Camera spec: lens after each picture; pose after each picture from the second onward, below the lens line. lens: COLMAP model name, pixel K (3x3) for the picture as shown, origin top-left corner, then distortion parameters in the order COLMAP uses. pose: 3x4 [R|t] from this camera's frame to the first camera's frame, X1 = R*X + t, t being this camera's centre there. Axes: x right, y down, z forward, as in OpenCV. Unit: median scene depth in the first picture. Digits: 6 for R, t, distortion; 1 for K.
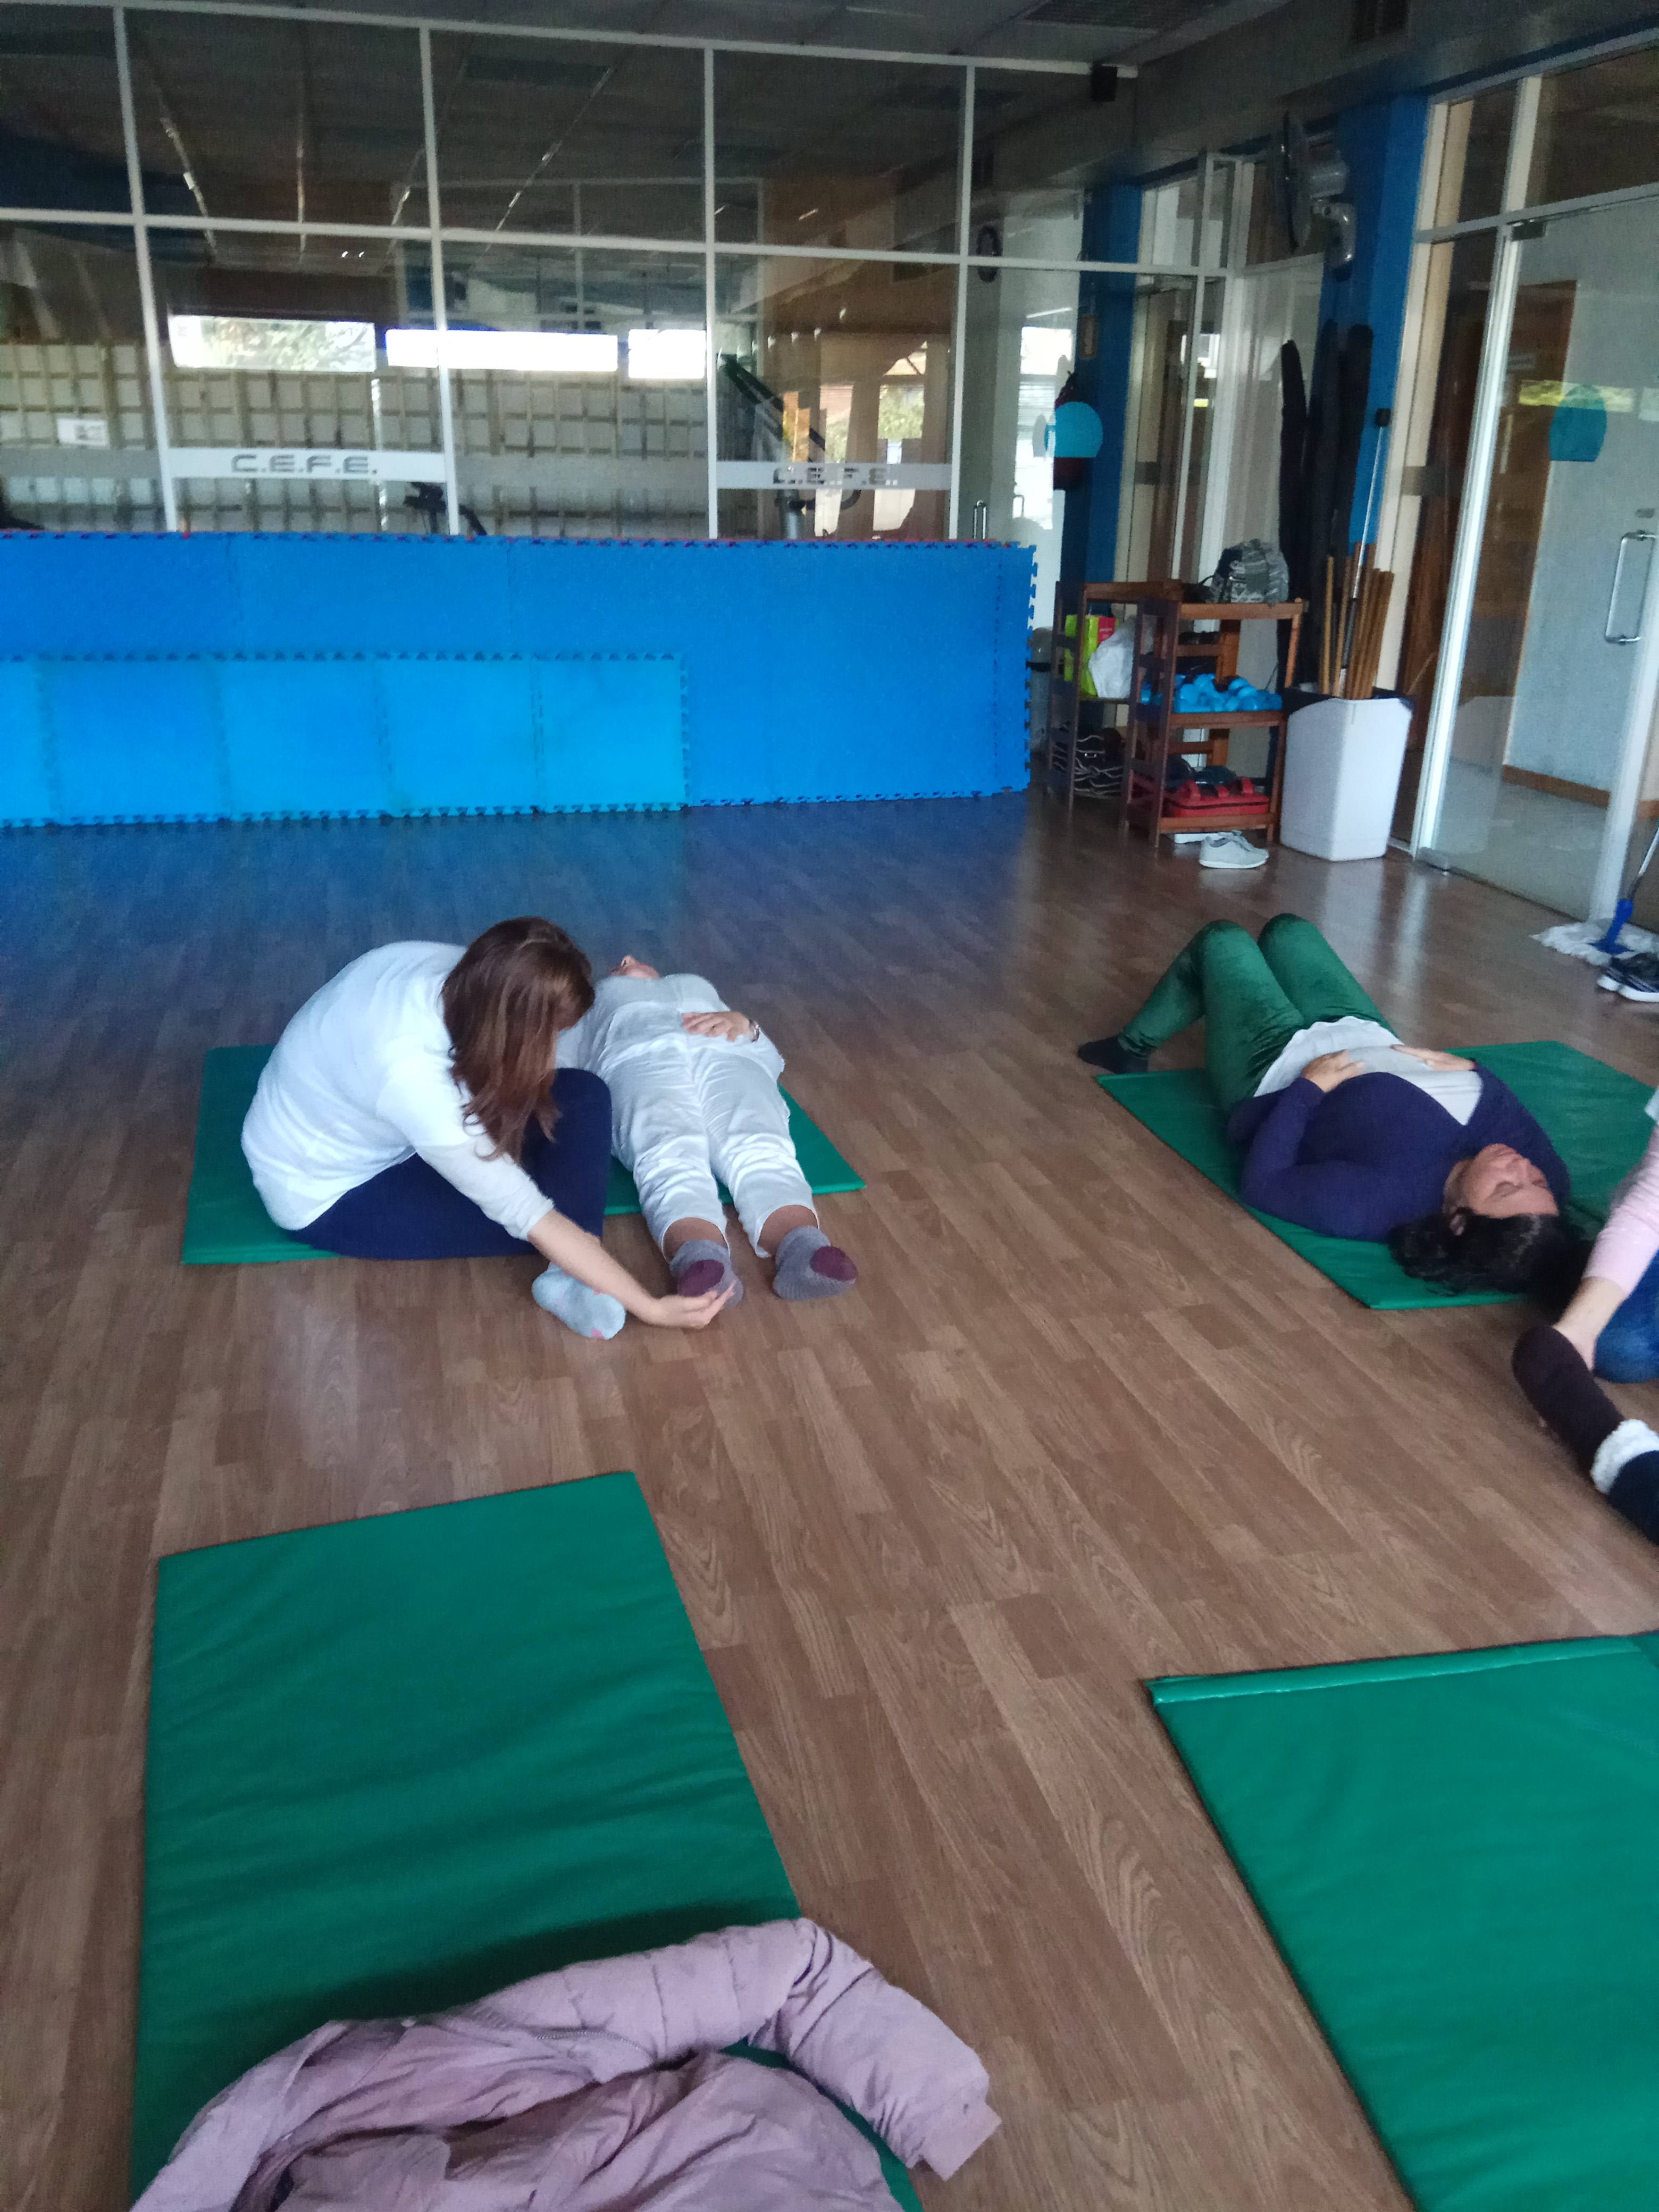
lens RADIAL K [[1701.5, 0, 829.5], [0, 1701.5, 1106.0], [0, 0, 1]] dist [0.098675, -0.147871]
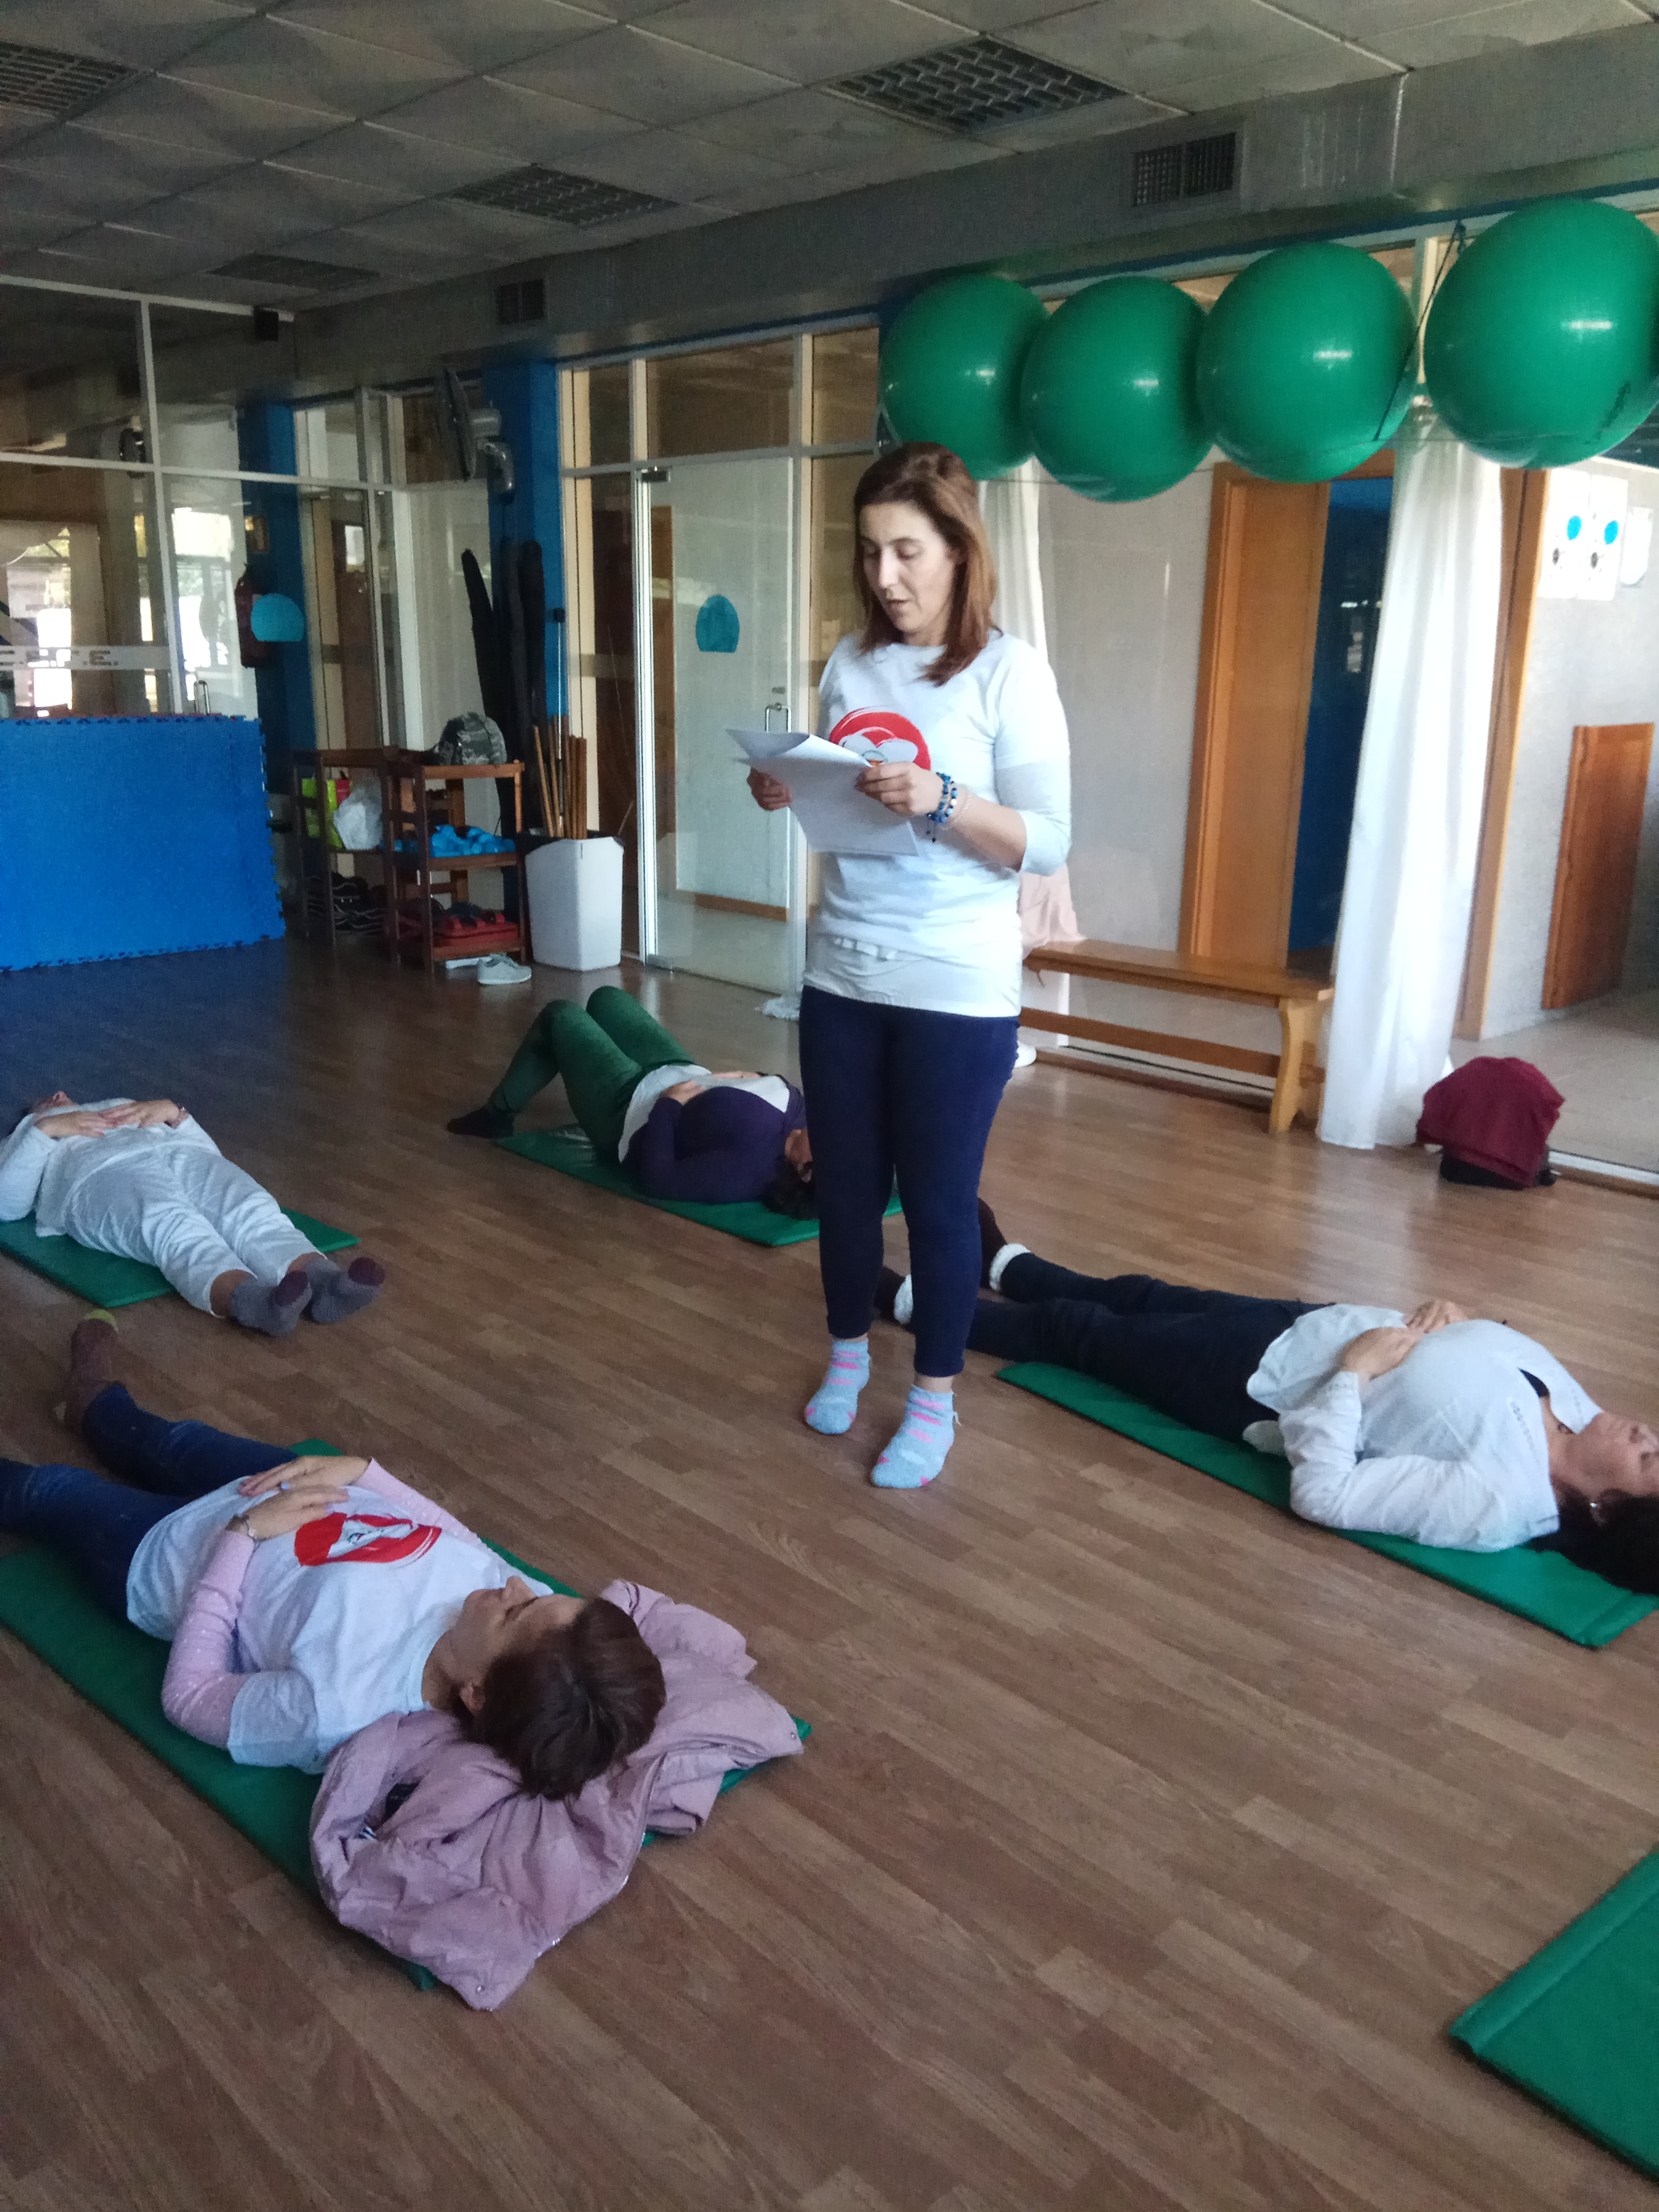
lens RADIAL K [[1691.1, 0, 830.0], [0, 1691.1, 1118.6], [0, 0, 1]] dist [0.121434, -0.218036]
pose [[0.872027, -0.132602, 0.471153, -0.136583], [0.170045, 0.984719, -0.037584, 0.035350], [-0.458970, 0.112891, 0.881250, -0.127300]]
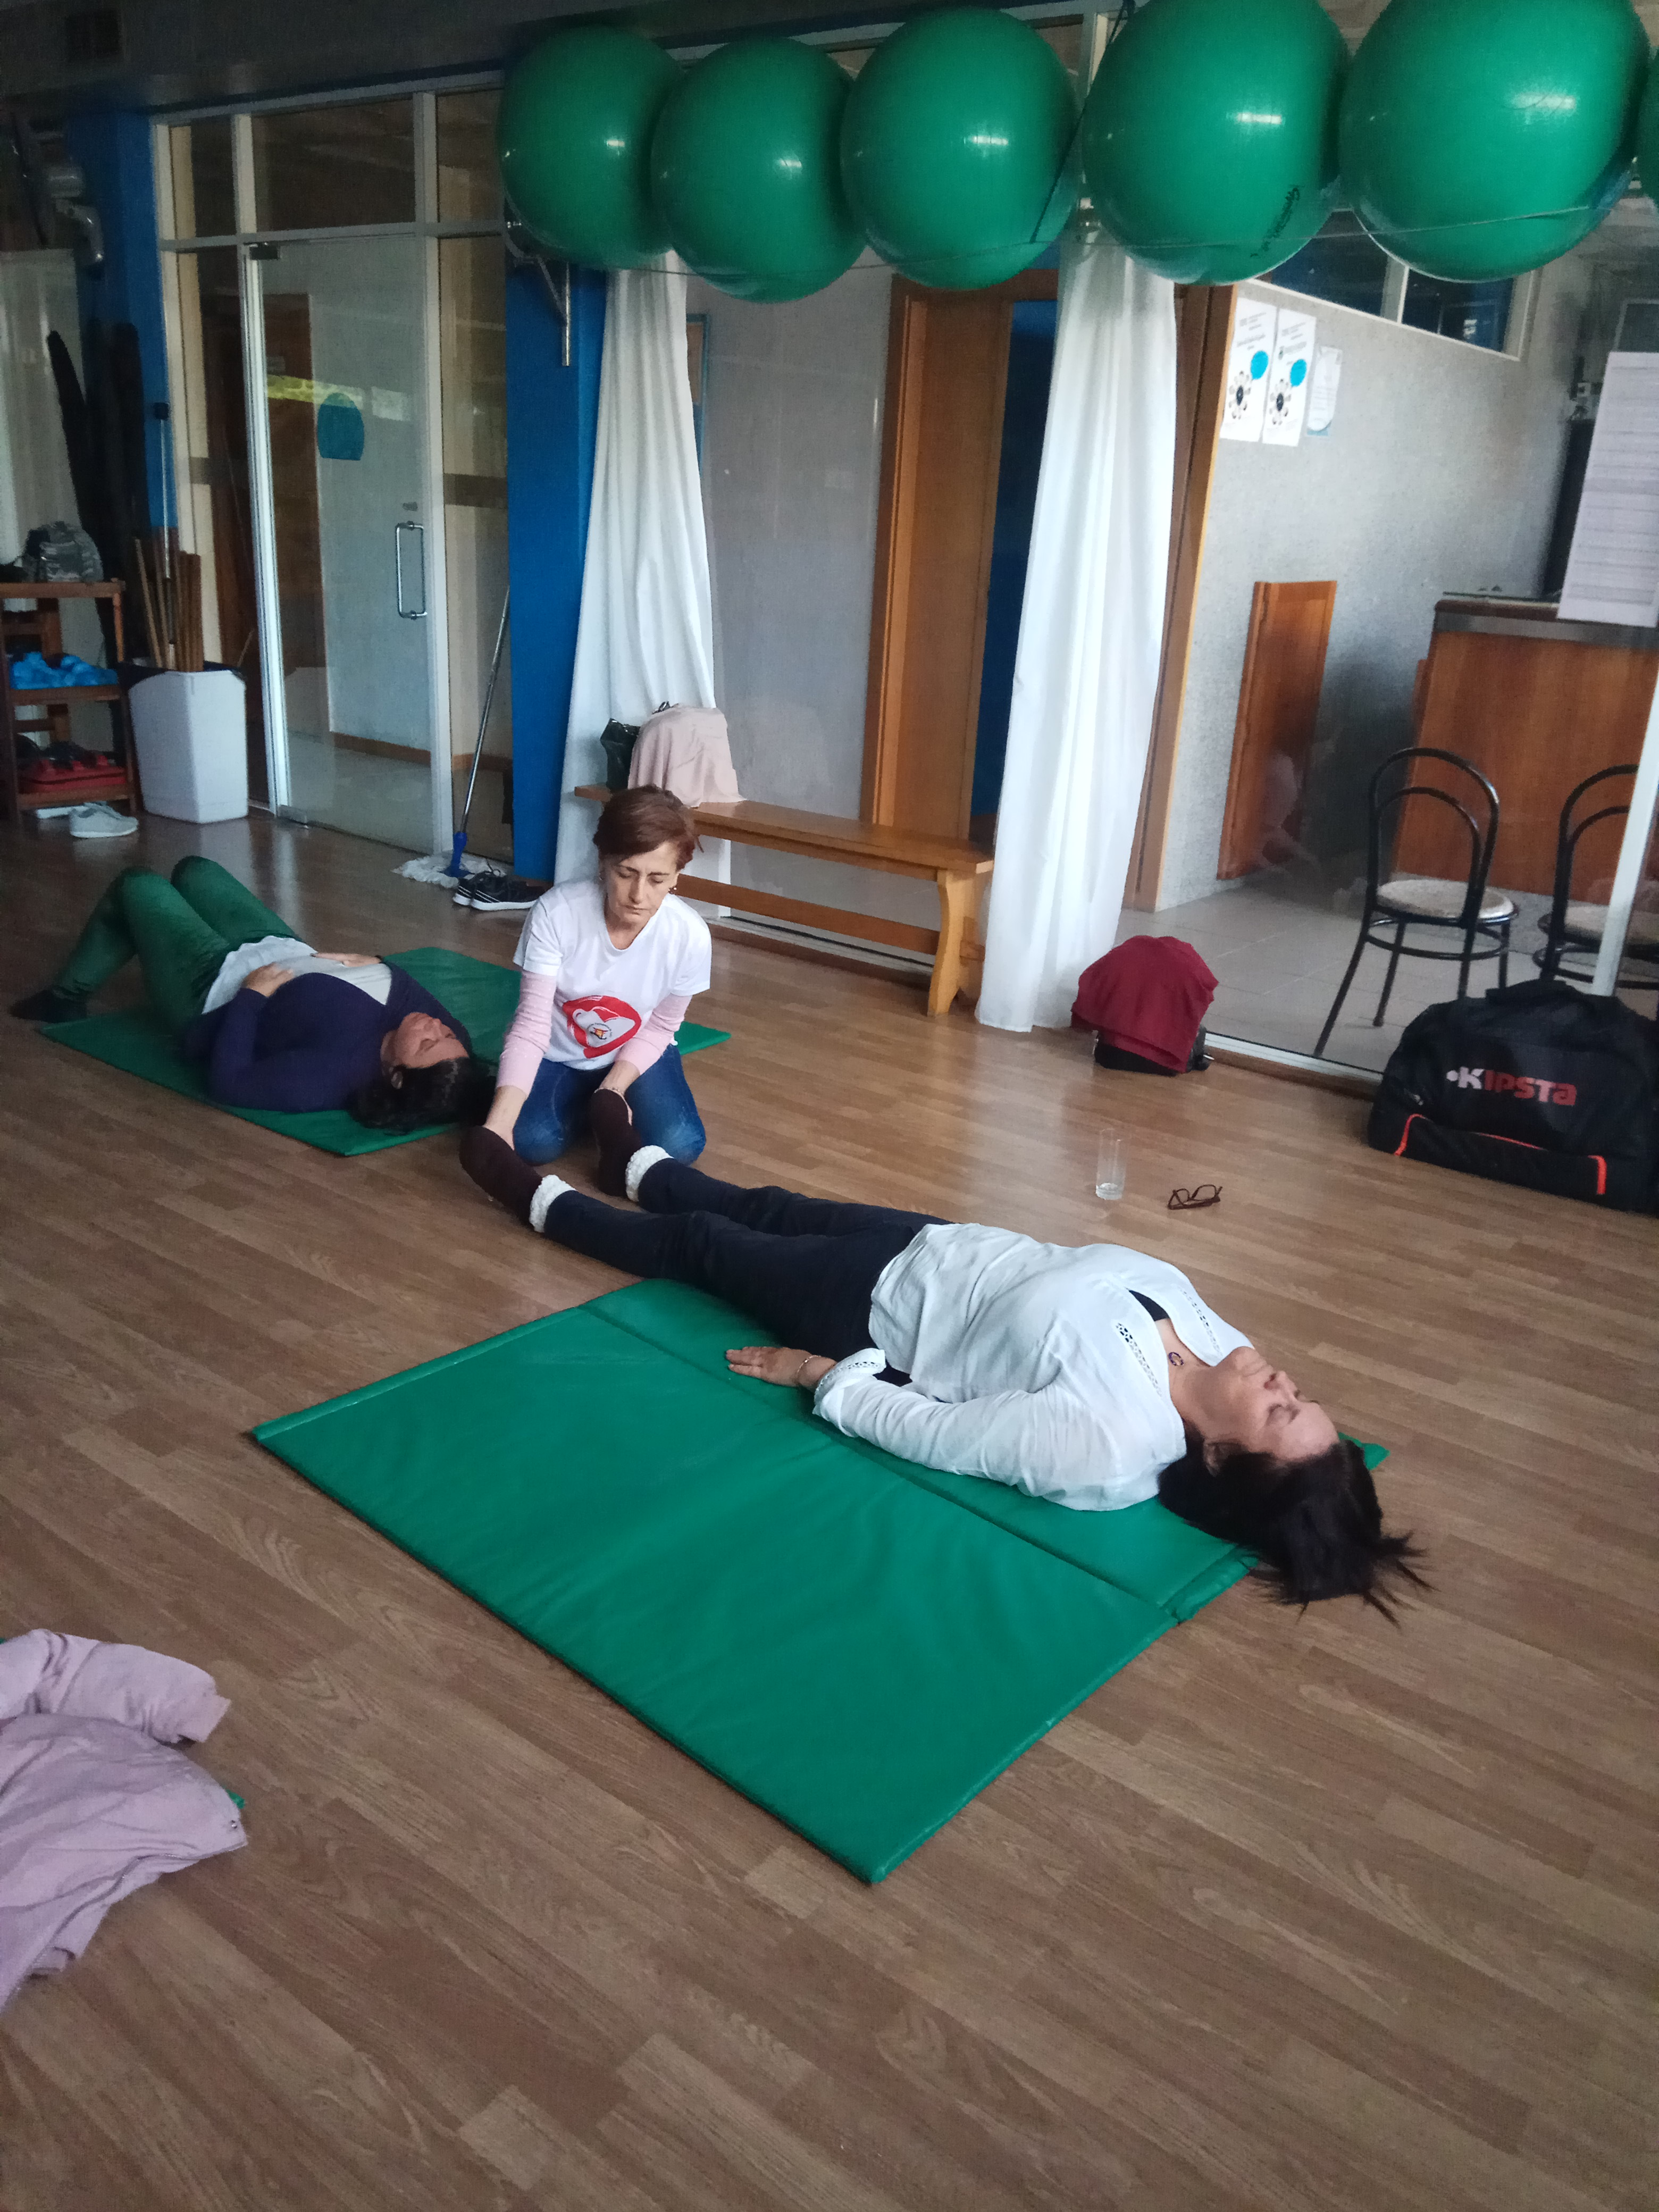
lens RADIAL K [[1701.5, 0, 829.5], [0, 1701.5, 1106.0], [0, 0, 1]] dist [0.098675, -0.147871]
pose [[0.792448, -0.179994, 0.582776, -0.055995], [0.175021, 0.982388, 0.065425, 0.029658], [-0.584289, 0.050152, 0.809995, -0.094225]]
